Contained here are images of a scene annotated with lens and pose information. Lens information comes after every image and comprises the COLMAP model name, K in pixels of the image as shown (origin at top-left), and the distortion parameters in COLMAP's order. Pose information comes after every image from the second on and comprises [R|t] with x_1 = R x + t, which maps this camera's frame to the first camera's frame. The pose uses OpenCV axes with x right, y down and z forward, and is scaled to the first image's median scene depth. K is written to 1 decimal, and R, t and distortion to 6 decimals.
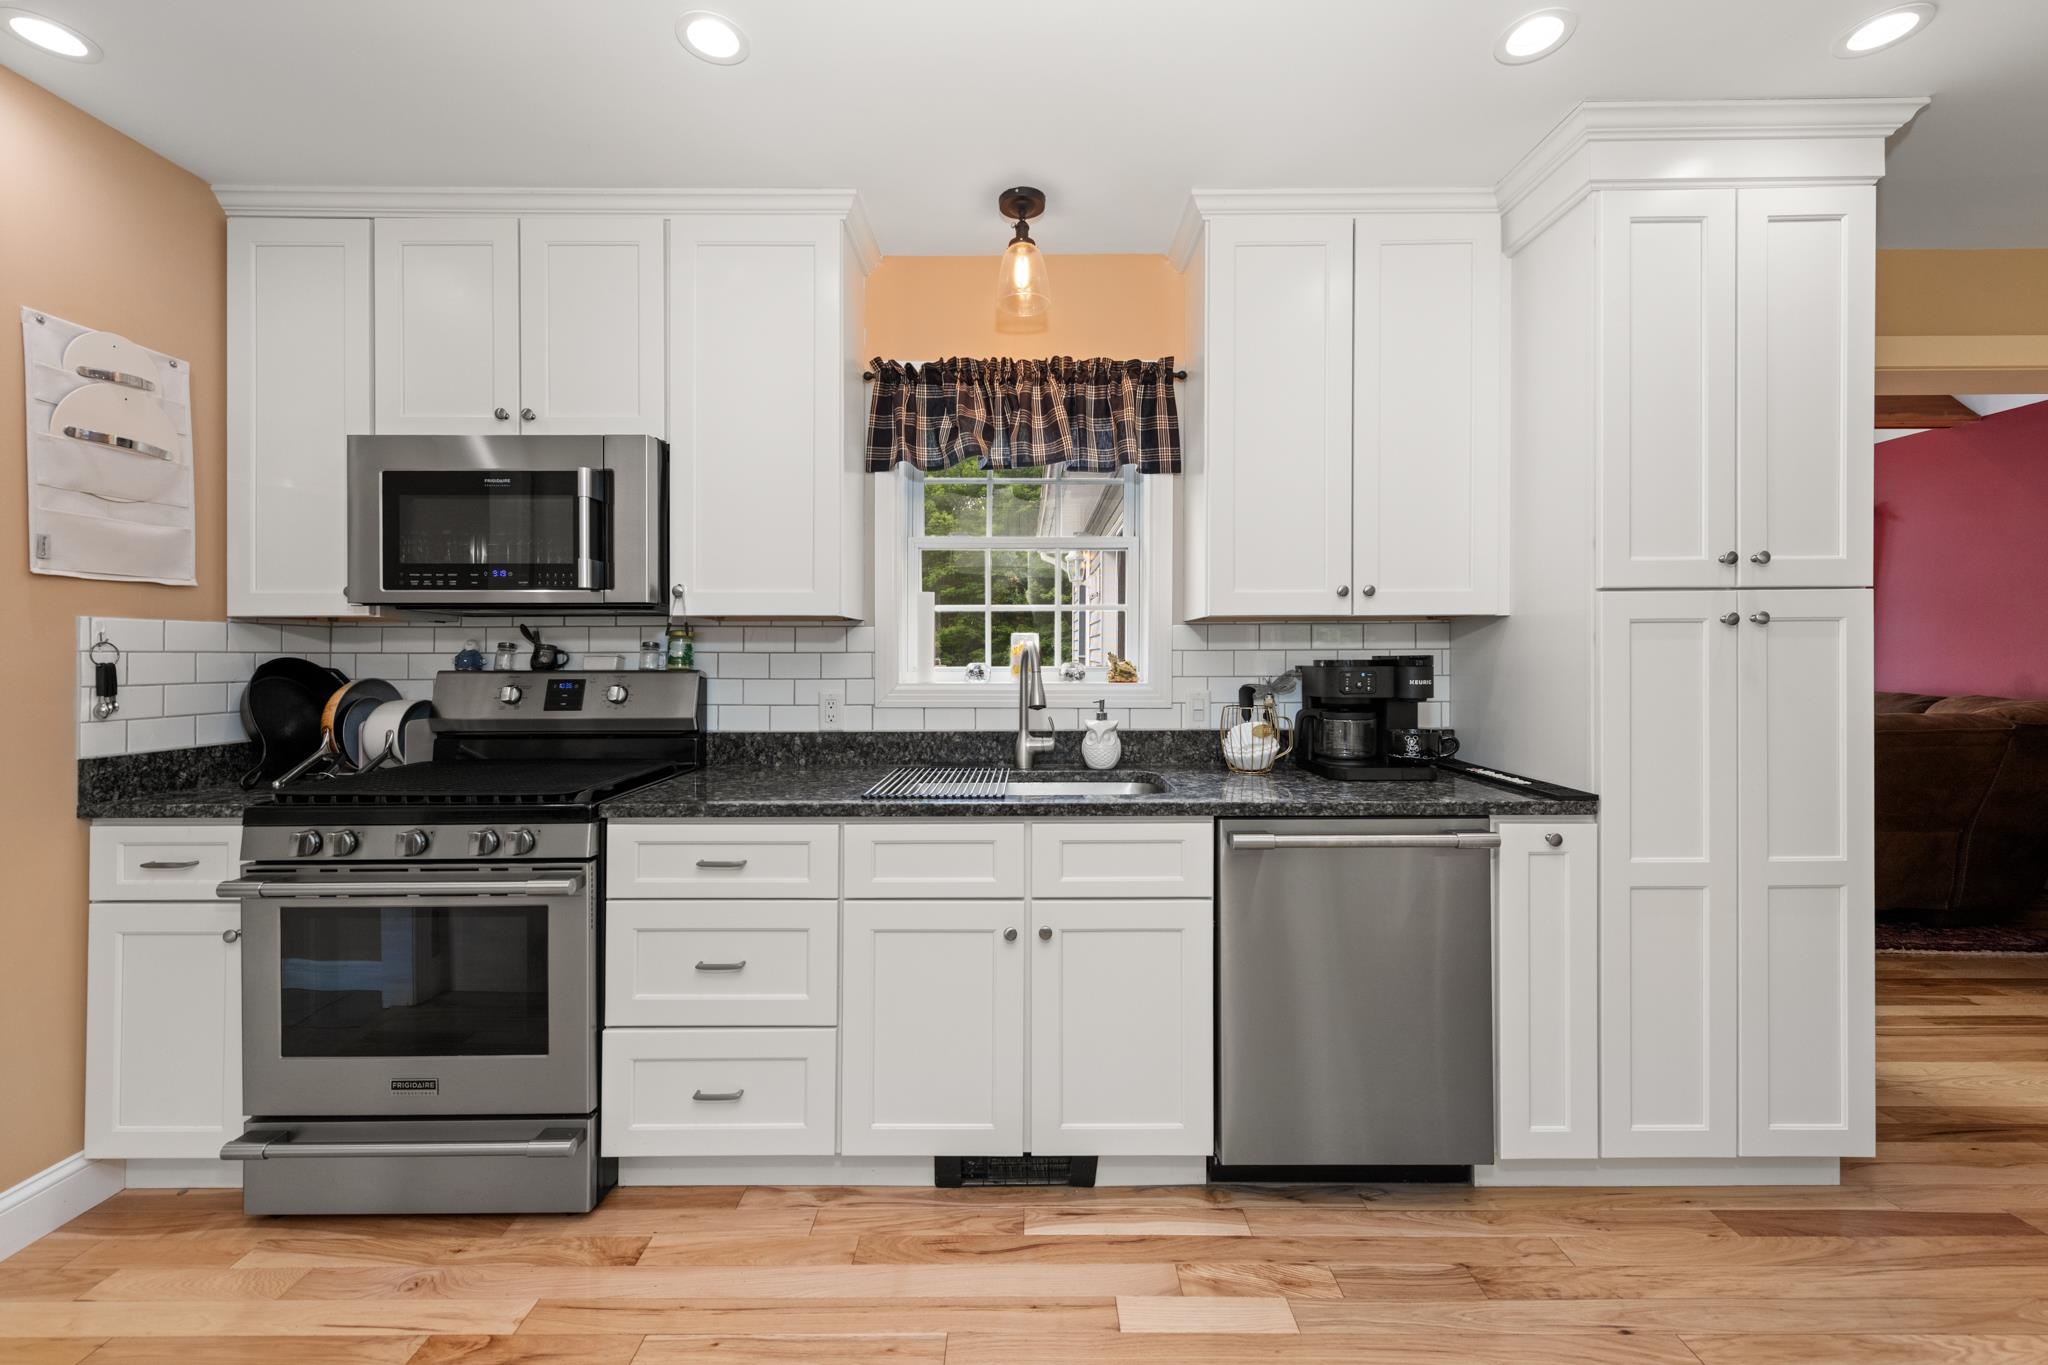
lens RADIAL K [[798.3, 0, 1025.9], [0, 798.3, 655.1], [0, 0, 1]] dist [0.015179, -0.007034]
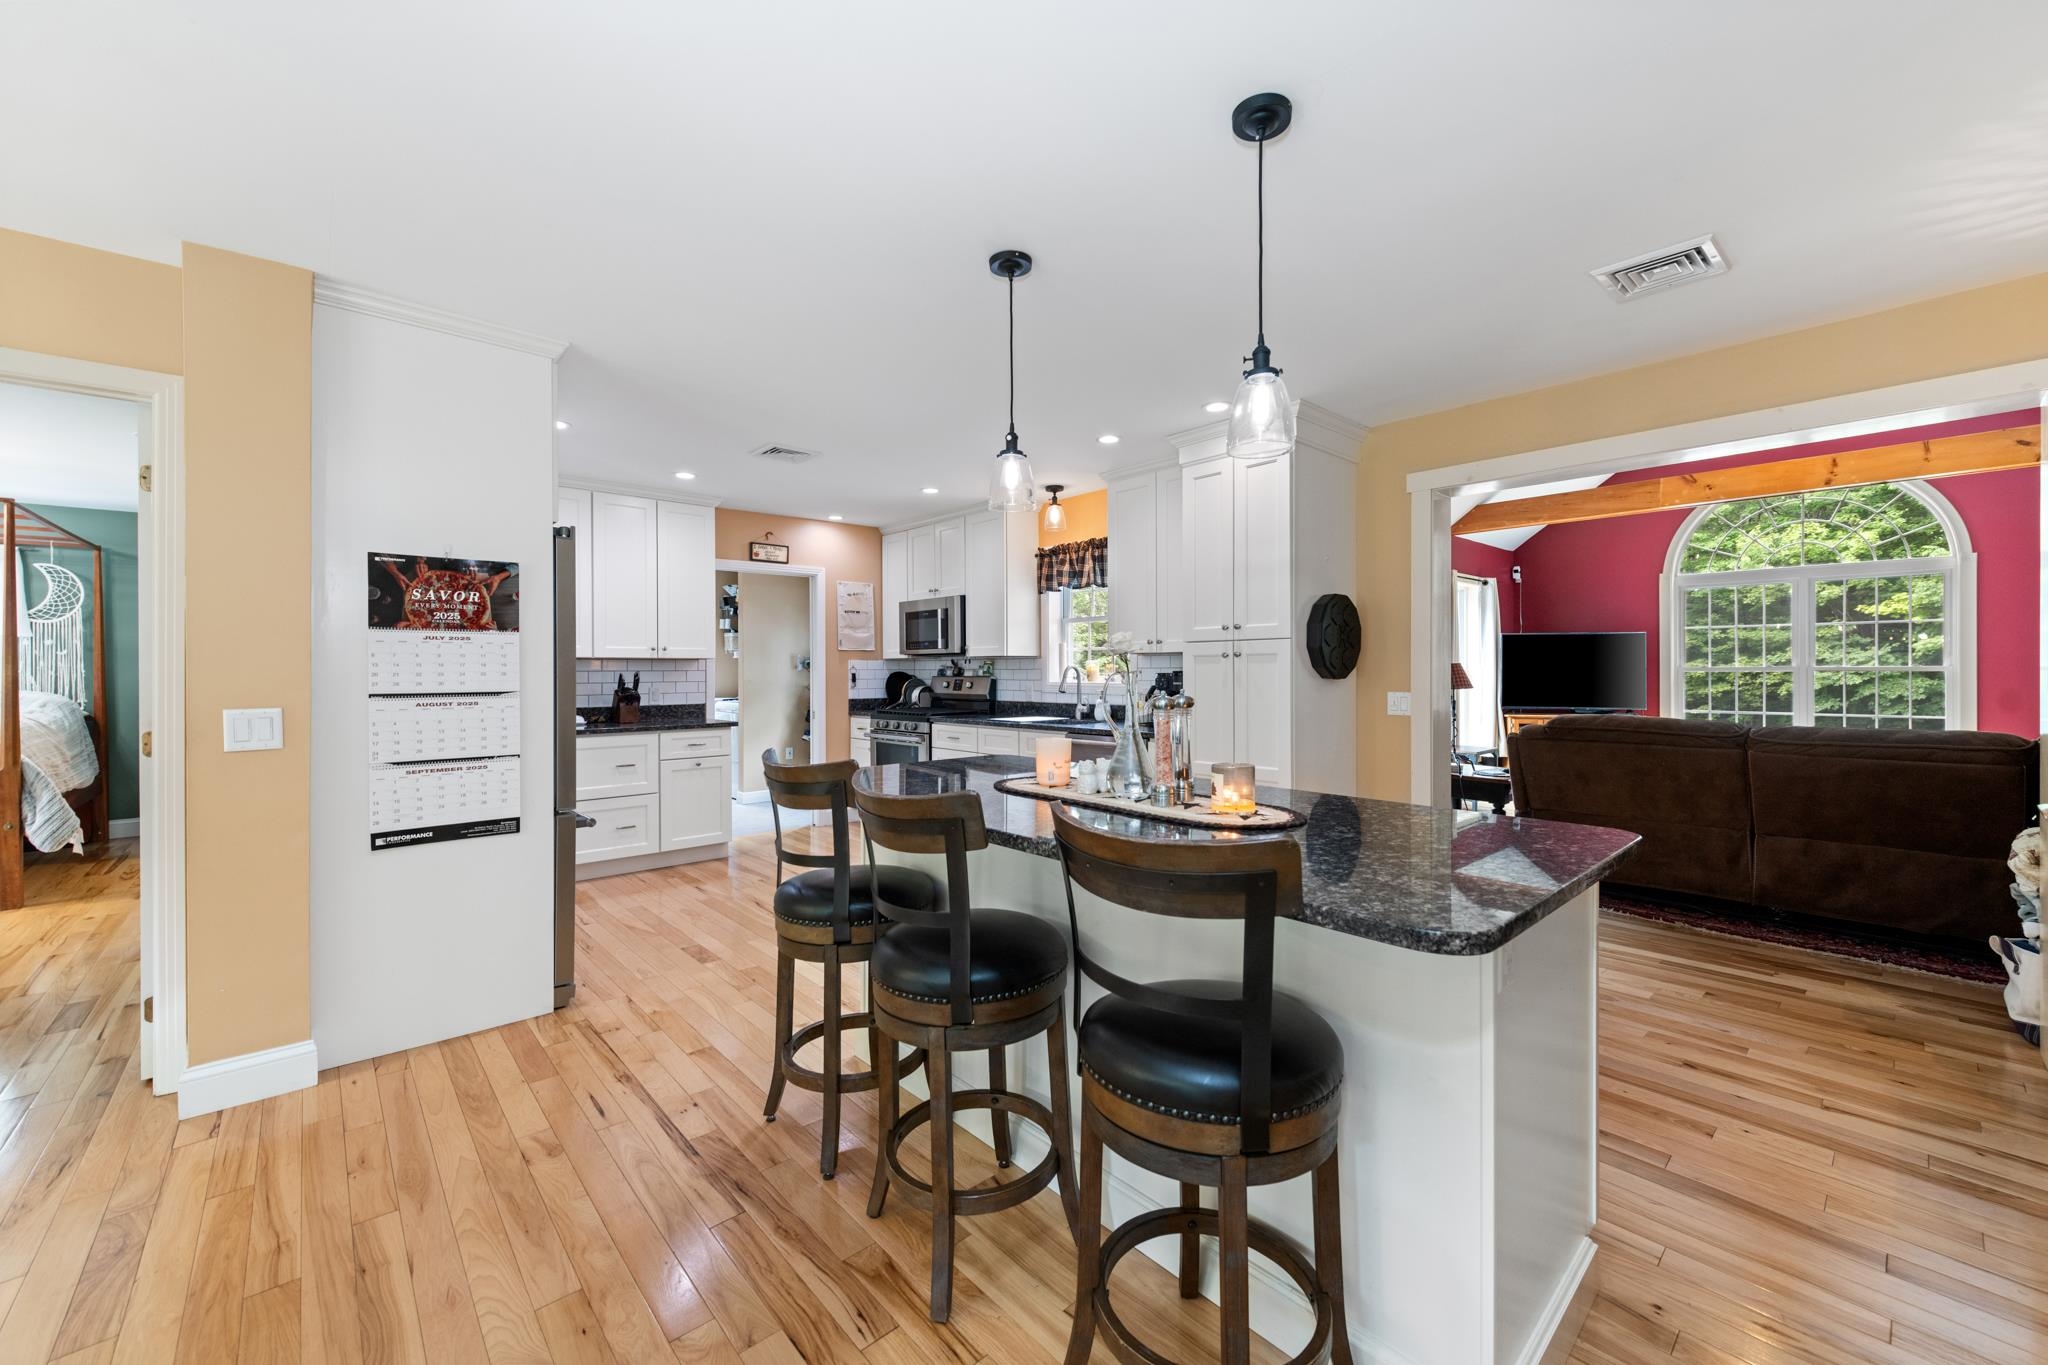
lens RADIAL K [[797.4, 0, 1027.1], [0, 797.4, 667.8], [0, 0, 1]] dist [0.017413, -0.006258]
pose [[0.672239, -0.002874, -0.740329, 1.836869], [0.005609, 0.999984, 0.001212, -0.012317], [0.740313, -0.004967, 0.672244, -0.756577]]
